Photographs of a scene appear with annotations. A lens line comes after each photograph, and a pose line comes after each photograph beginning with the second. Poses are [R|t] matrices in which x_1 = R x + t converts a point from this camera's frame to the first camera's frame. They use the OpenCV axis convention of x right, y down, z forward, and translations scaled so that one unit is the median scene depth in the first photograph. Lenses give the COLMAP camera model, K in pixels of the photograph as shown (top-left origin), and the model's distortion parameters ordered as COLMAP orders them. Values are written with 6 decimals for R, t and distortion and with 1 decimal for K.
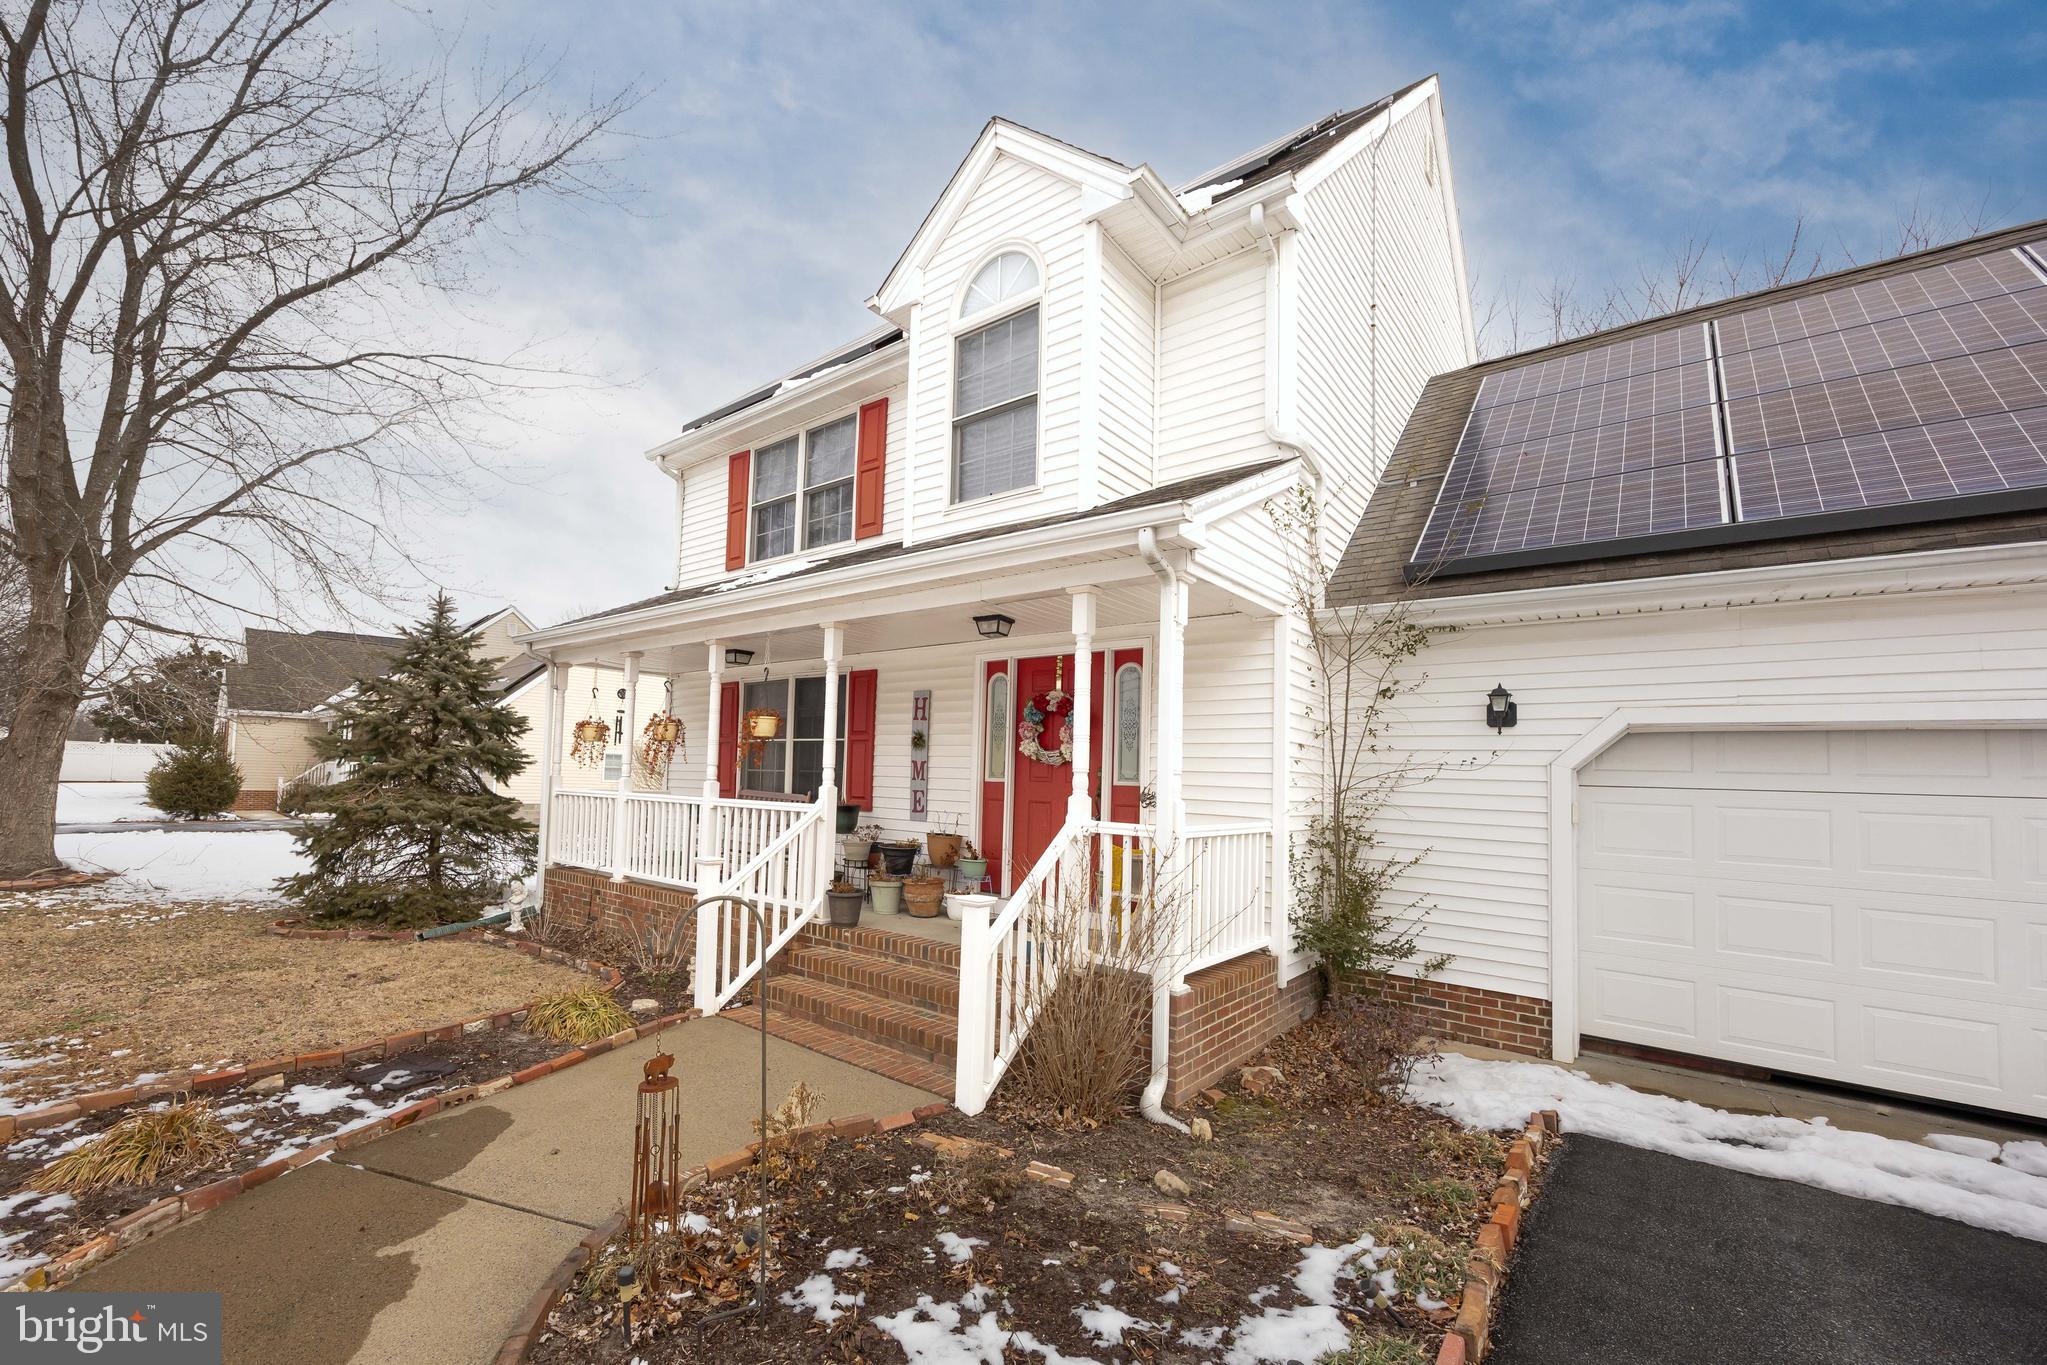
lens RADIAL K [[836.6, 0, 947.8], [0, 836.6, 740.7], [0, 0, 1]] dist [-0.000355, -0.001045]
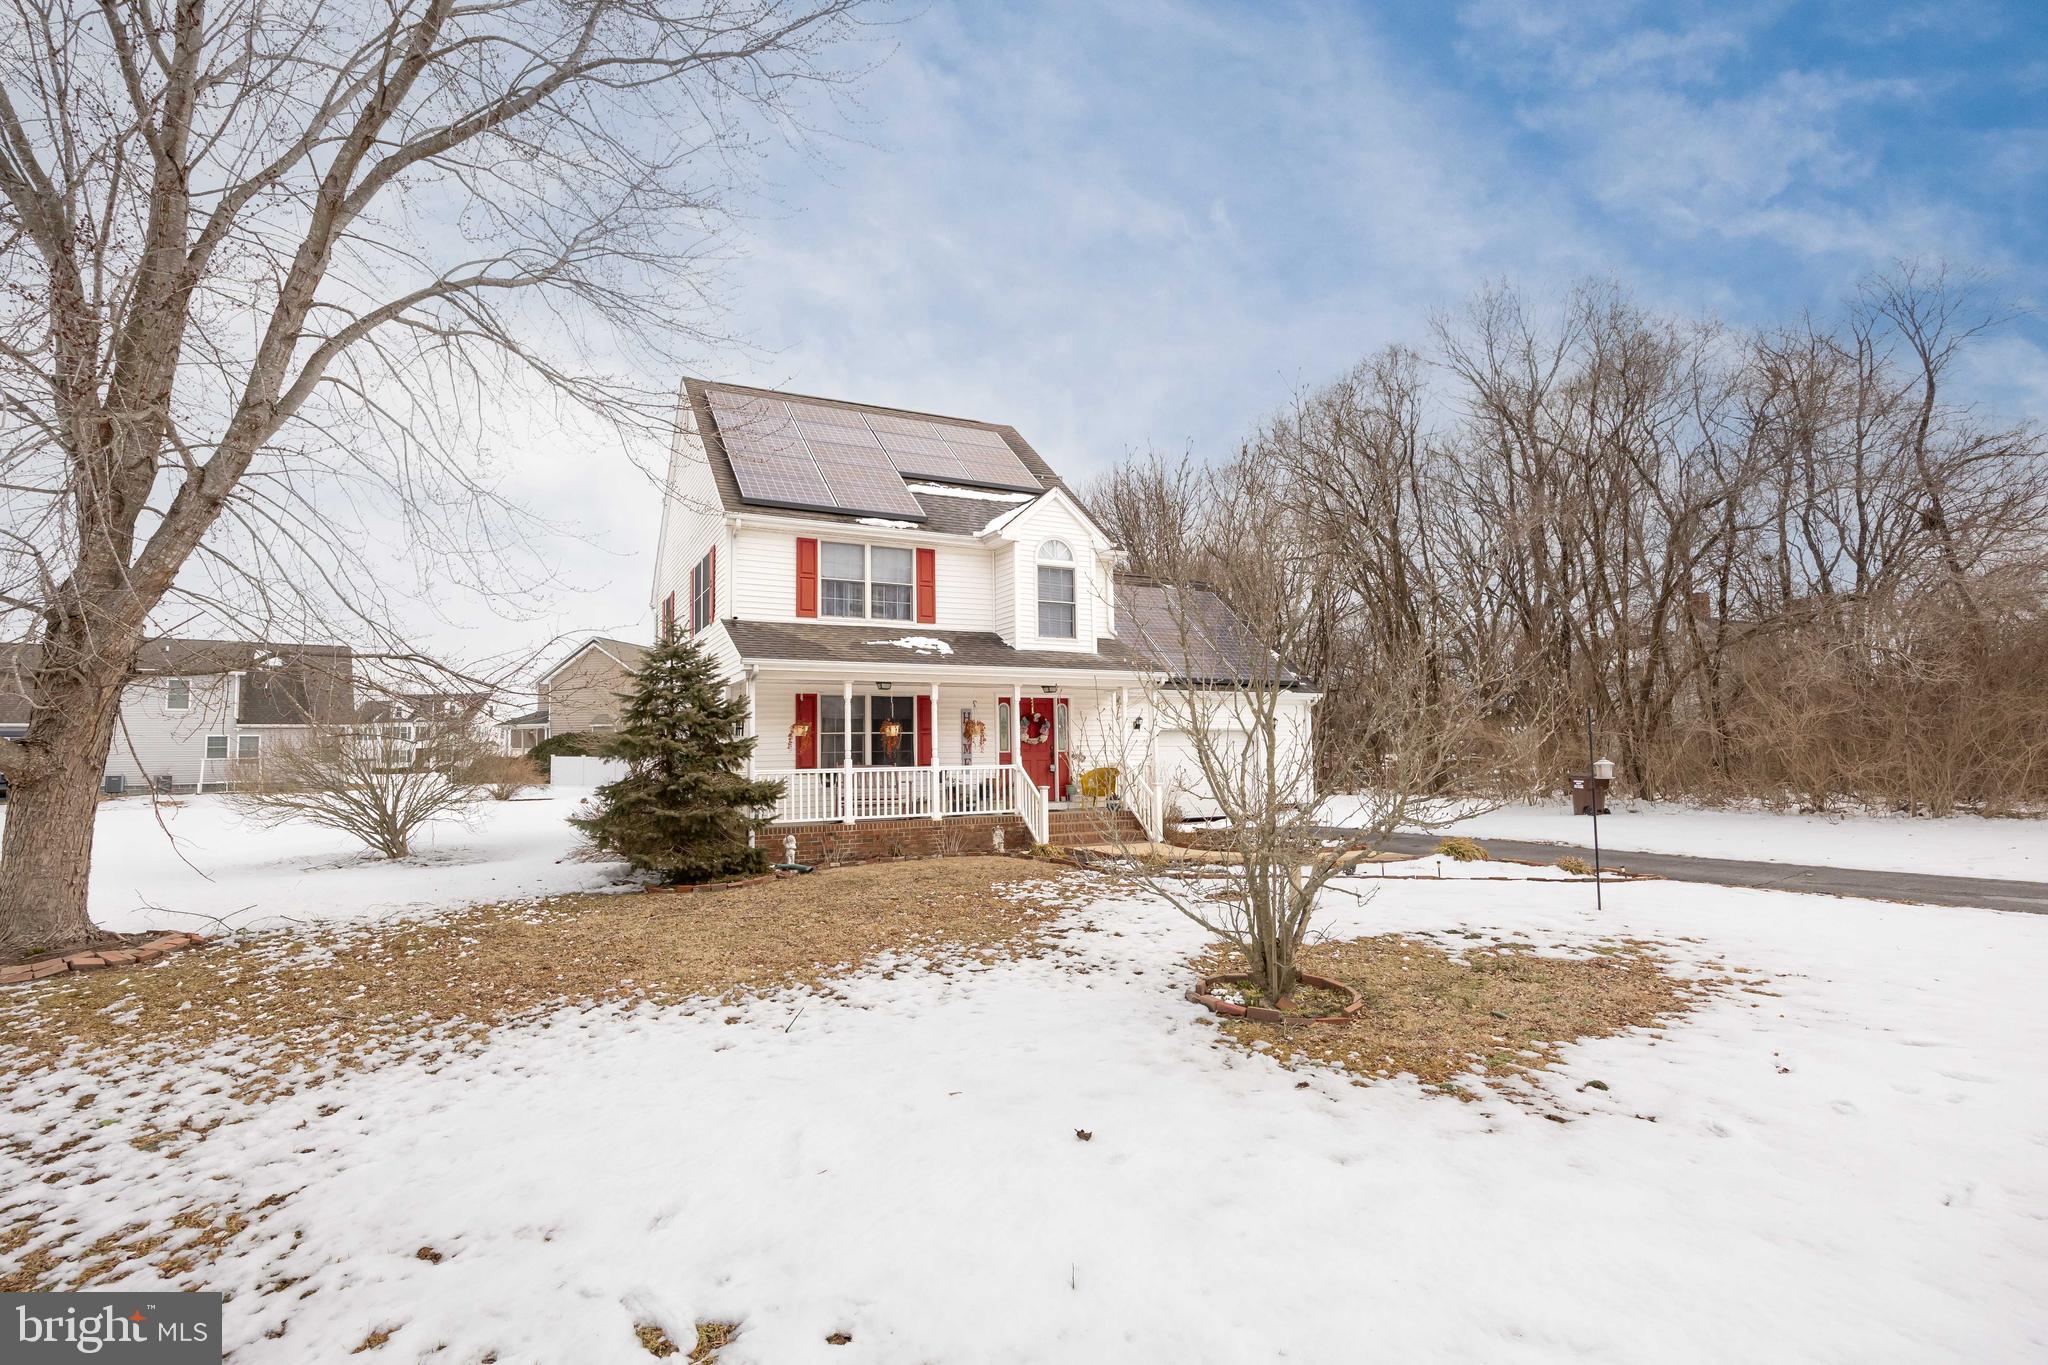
lens RADIAL K [[951.3, 0, 1033.4], [0, 951.3, 677.9], [0, 0, 1]] dist [-0.005712, -0.000068]
pose [[0.375322, 0.040593, 0.926005, -2.378421], [-0.014982, 0.999176, -0.037728, -0.056345], [-0.926773, 0.000287, 0.375621, -0.007750]]
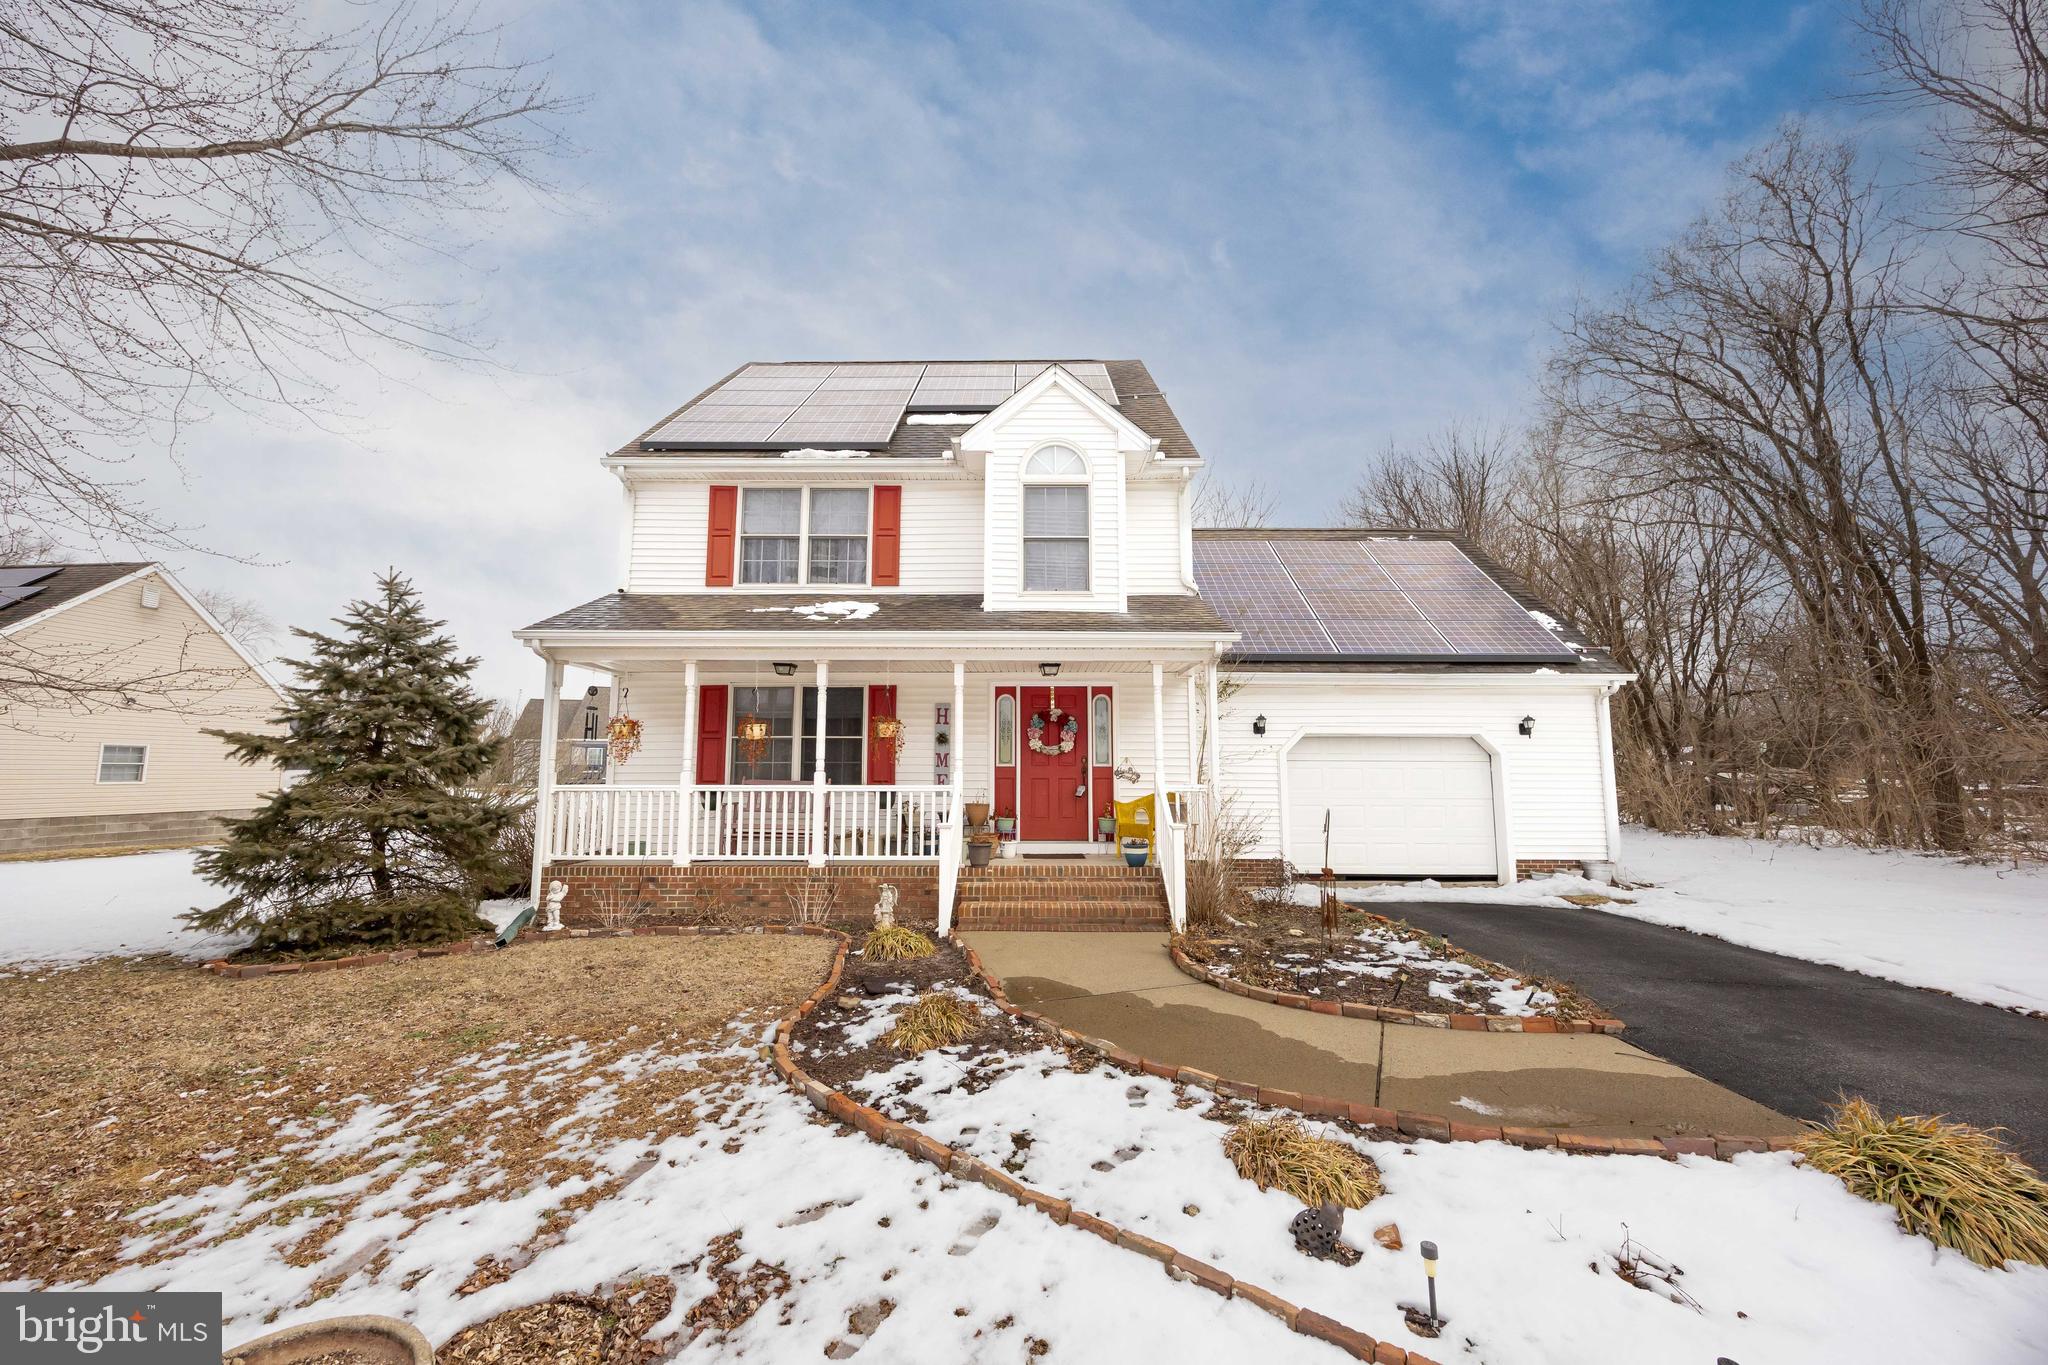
lens RADIAL K [[762.4, 0, 1029.8], [0, 762.4, 690.0], [0, 0, 1]] dist [-0.002335, 0.000381]
pose [[0.760944, 0.038441, 0.647678, -0.858752], [-0.007842, 0.998715, -0.050061, -0.021586], [-0.648770, 0.033015, 0.760268, -0.084782]]
